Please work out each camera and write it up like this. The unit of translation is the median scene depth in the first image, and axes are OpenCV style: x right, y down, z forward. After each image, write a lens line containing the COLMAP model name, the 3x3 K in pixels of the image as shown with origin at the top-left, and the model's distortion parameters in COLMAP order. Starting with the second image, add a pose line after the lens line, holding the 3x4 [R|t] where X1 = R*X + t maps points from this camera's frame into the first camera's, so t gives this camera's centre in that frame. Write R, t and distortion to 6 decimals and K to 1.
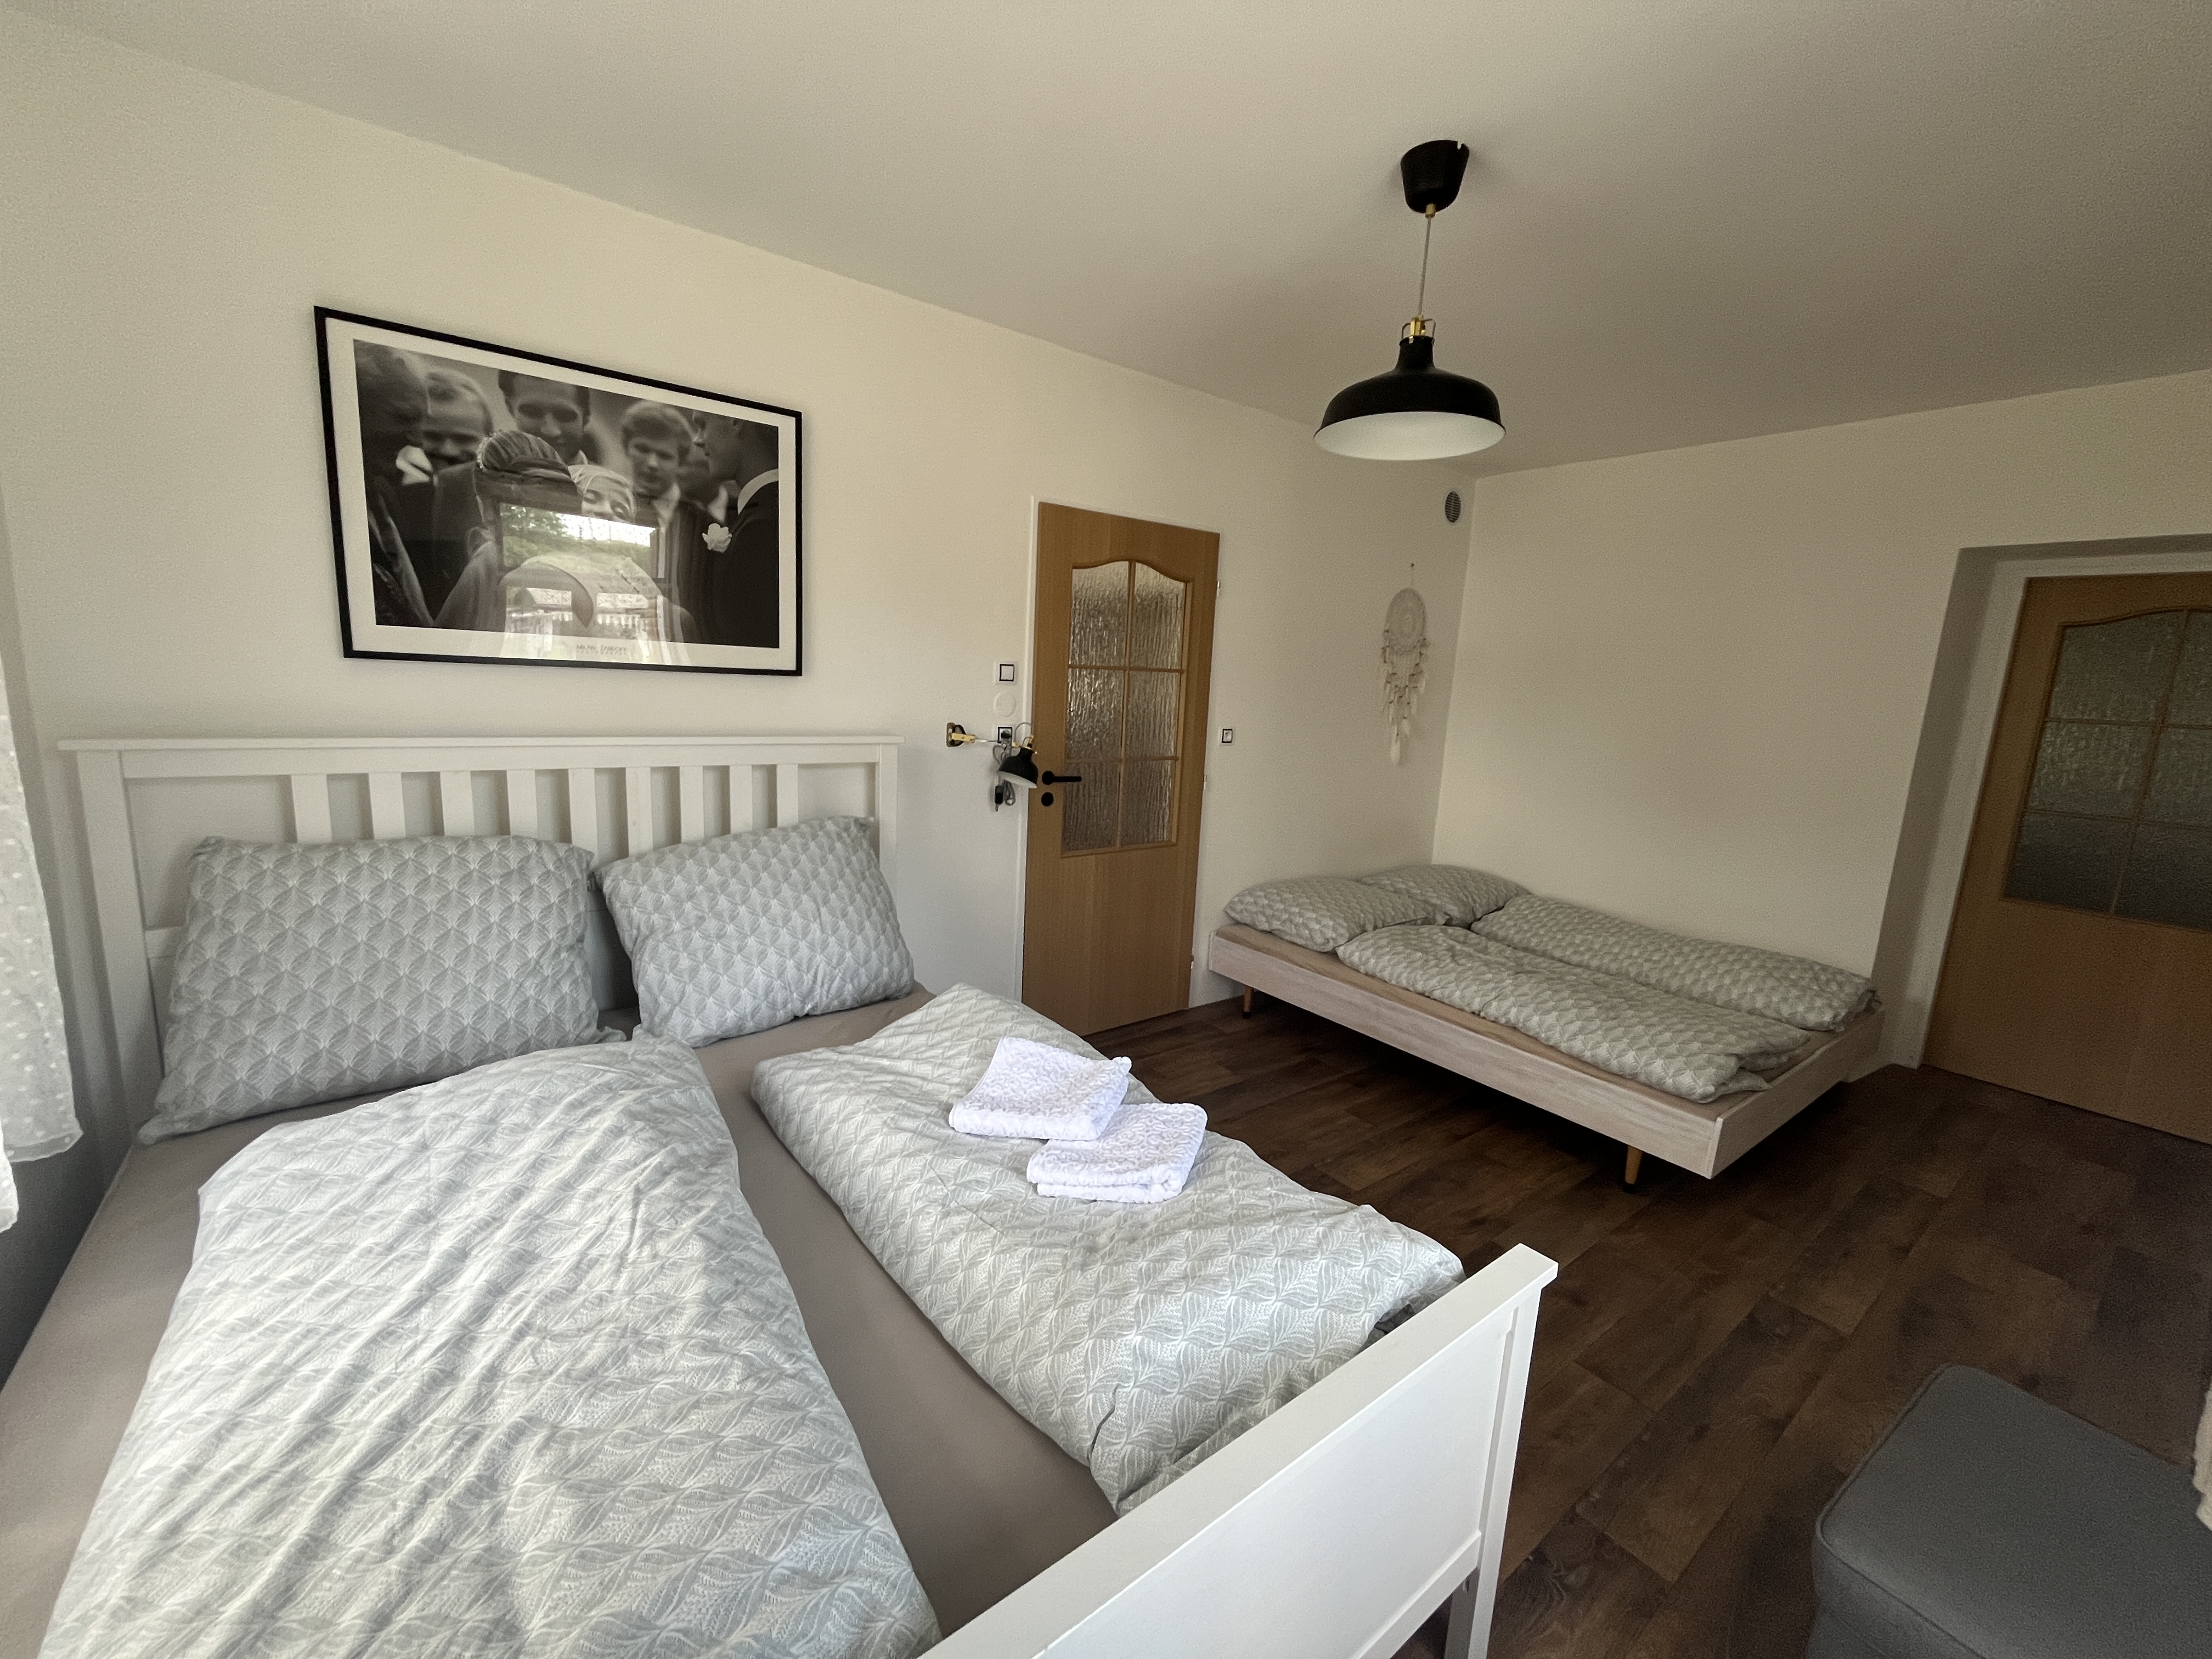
lens RADIAL K [[885.2, 0, 1101.3], [0, 885.2, 820.2], [0, 0, 1]] dist [-0.001034, -0.000083]
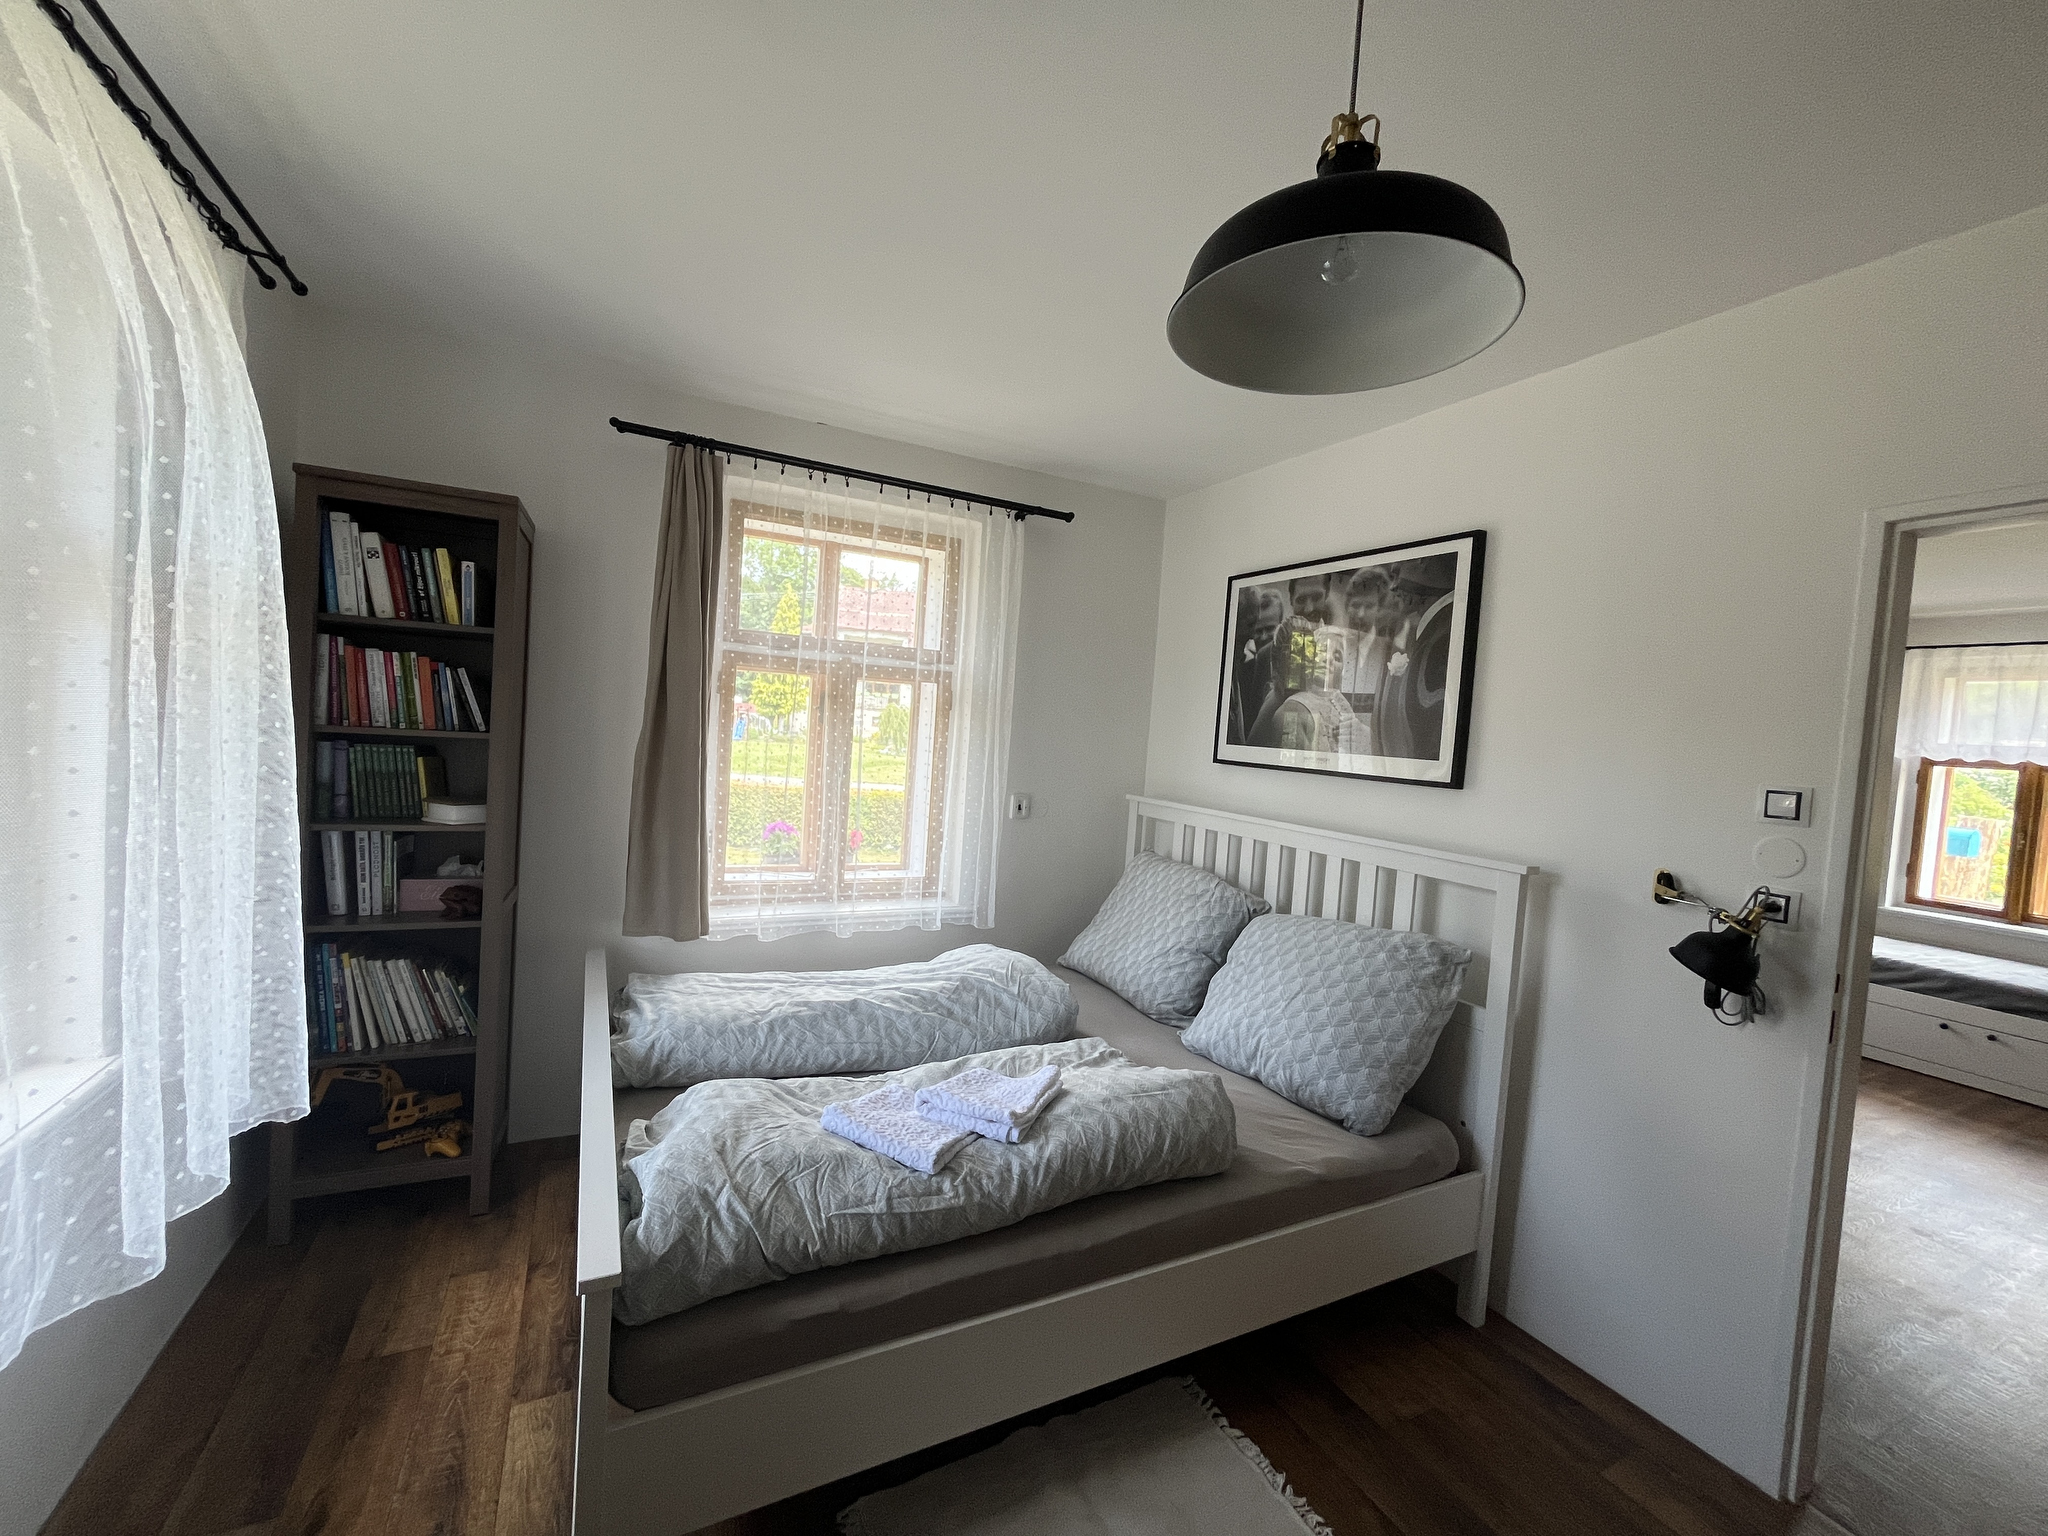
lens RADIAL K [[819.6, 0, 1016.3], [0, 819.6, 767.3], [0, 0, 1]] dist [-0.001034, -0.000083]
pose [[-0.164374, -0.018590, -0.986223, 0.728067], [-0.245243, 0.969198, 0.022606, -0.104209], [0.955425, 0.245580, -0.163870, 0.800064]]
